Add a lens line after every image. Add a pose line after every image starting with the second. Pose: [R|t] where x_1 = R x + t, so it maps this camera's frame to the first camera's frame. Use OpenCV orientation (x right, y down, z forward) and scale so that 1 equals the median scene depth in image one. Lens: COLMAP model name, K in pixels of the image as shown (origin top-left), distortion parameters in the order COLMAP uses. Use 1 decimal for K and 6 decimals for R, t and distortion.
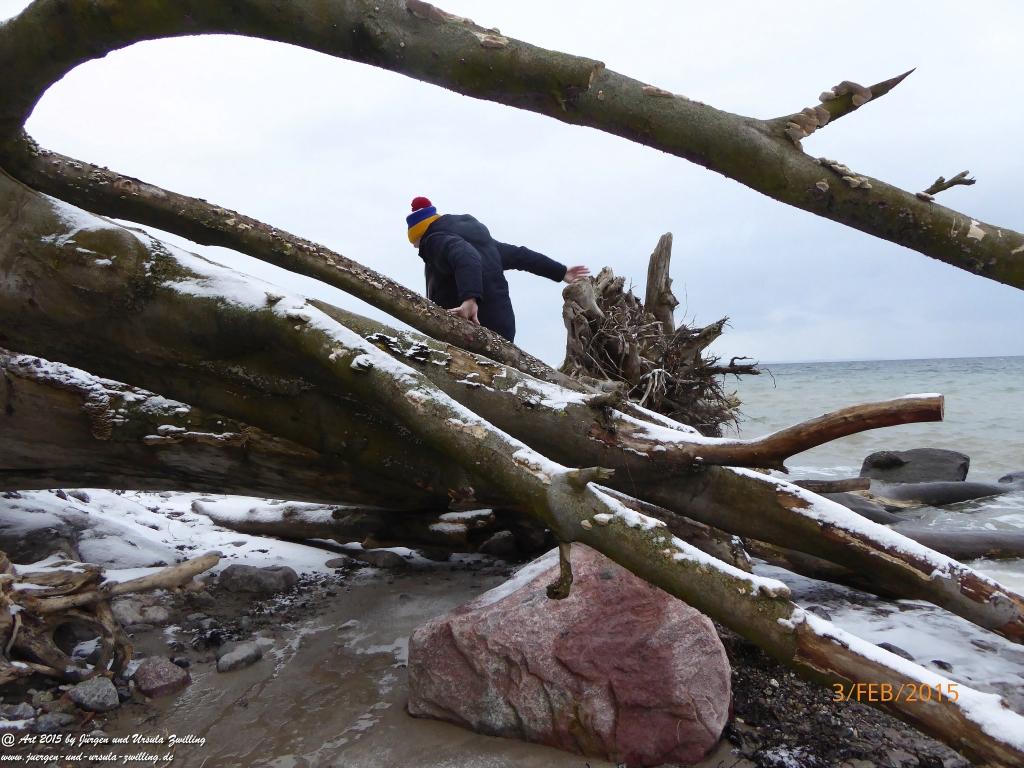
lens RADIAL K [[724.6, 0, 519.7], [0, 724.6, 376.8], [0, 0, 1]] dist [-0.037435, 0.013731]
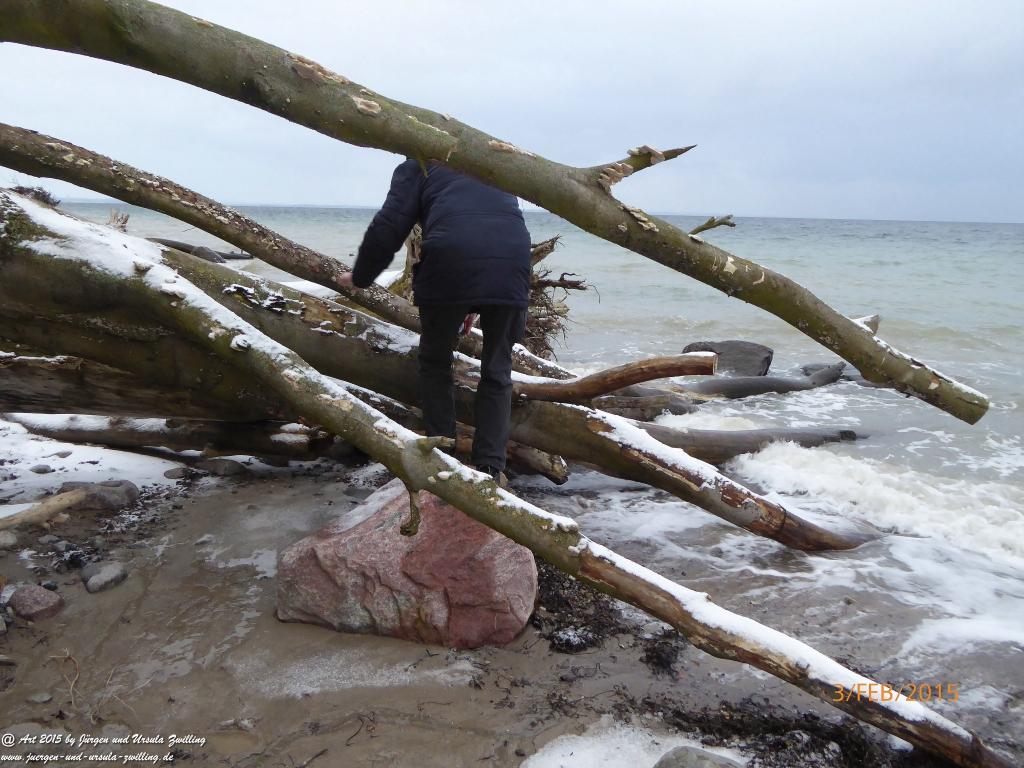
lens RADIAL K [[801.3, 0, 520.2], [0, 801.3, 376.0], [0, 0, 1]] dist [0.006731, -0.008320]
pose [[0.974567, 0.005136, 0.224037, -0.056199], [-0.048147, 0.981189, 0.186948, -0.187366], [-0.218863, -0.192981, 0.956482, -0.276116]]
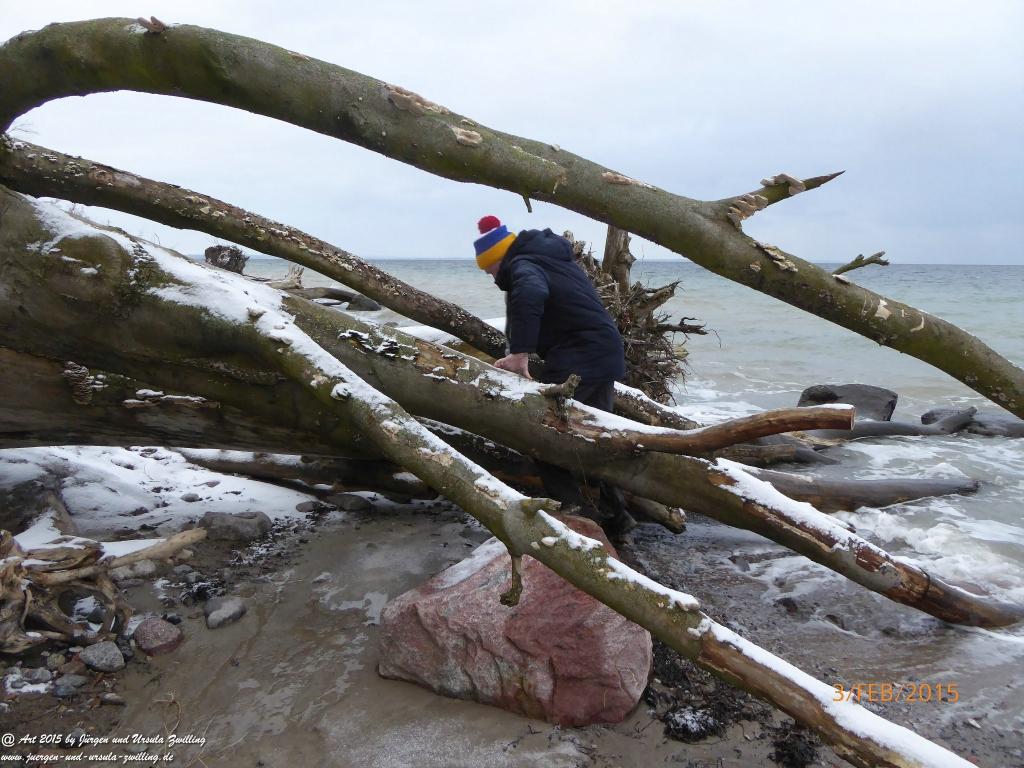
lens RADIAL K [[724.6, 0, 519.7], [0, 724.6, 376.8], [0, 0, 1]] dist [-0.037435, 0.013731]
pose [[0.997825, 0.027827, 0.059758, -0.008817], [-0.036509, 0.988085, 0.149513, -0.178266], [-0.054885, -0.151370, 0.986952, -0.090719]]
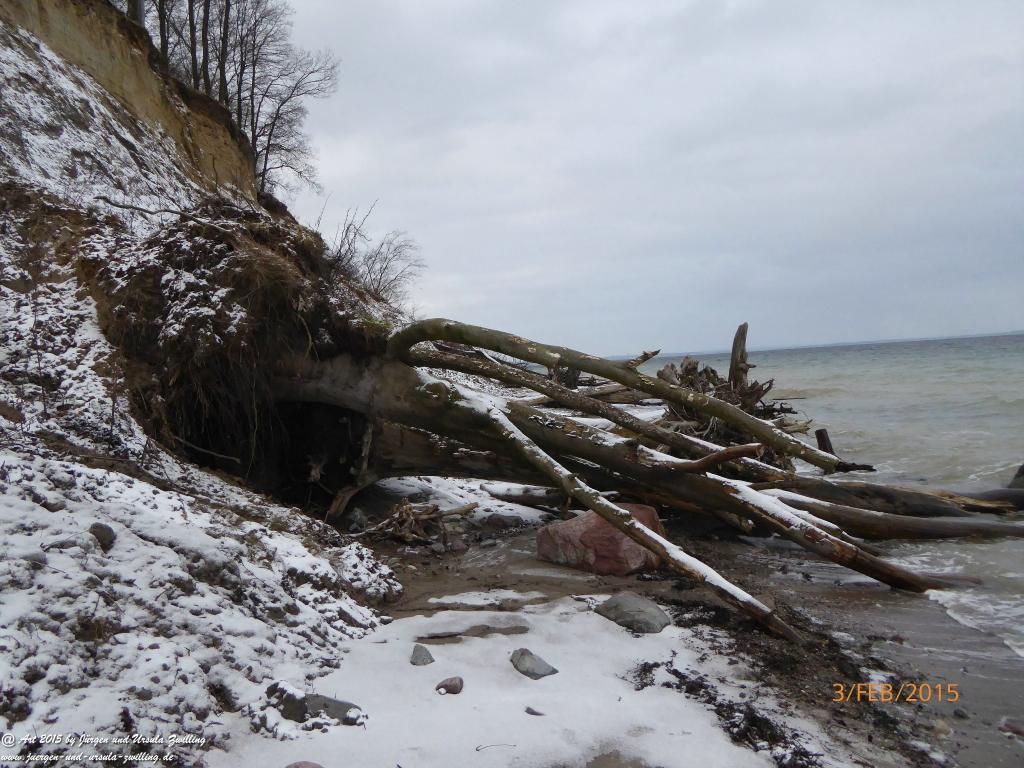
lens RADIAL K [[801.3, 0, 520.2], [0, 801.3, 376.0], [0, 0, 1]] dist [0.006731, -0.008320]
pose [[0.914134, -0.025912, -0.404584, 0.956692], [0.035289, 0.999253, 0.015734, -0.264301], [0.403874, -0.028661, 0.914366, -1.665819]]
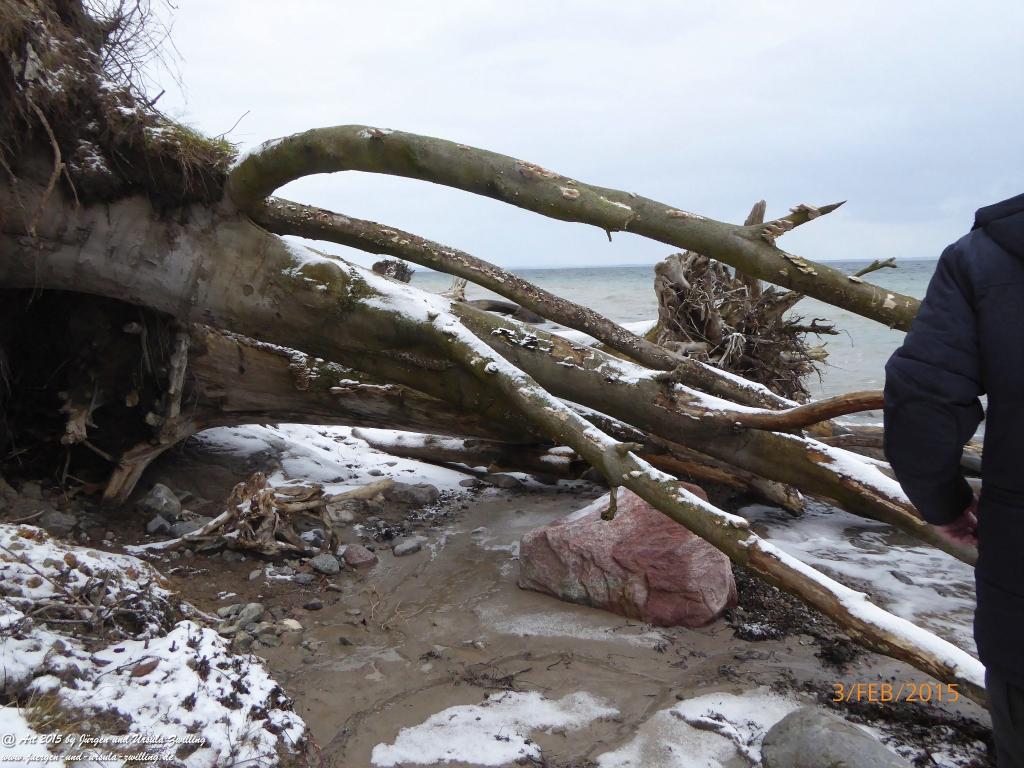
lens RADIAL K [[801.3, 0, 520.2], [0, 801.3, 376.0], [0, 0, 1]] dist [0.006731, -0.008320]
pose [[0.986104, 0.027918, -0.163767, 0.106767], [-0.006738, 0.991688, 0.128487, -0.186040], [0.165993, -0.125598, 0.978096, -0.575330]]
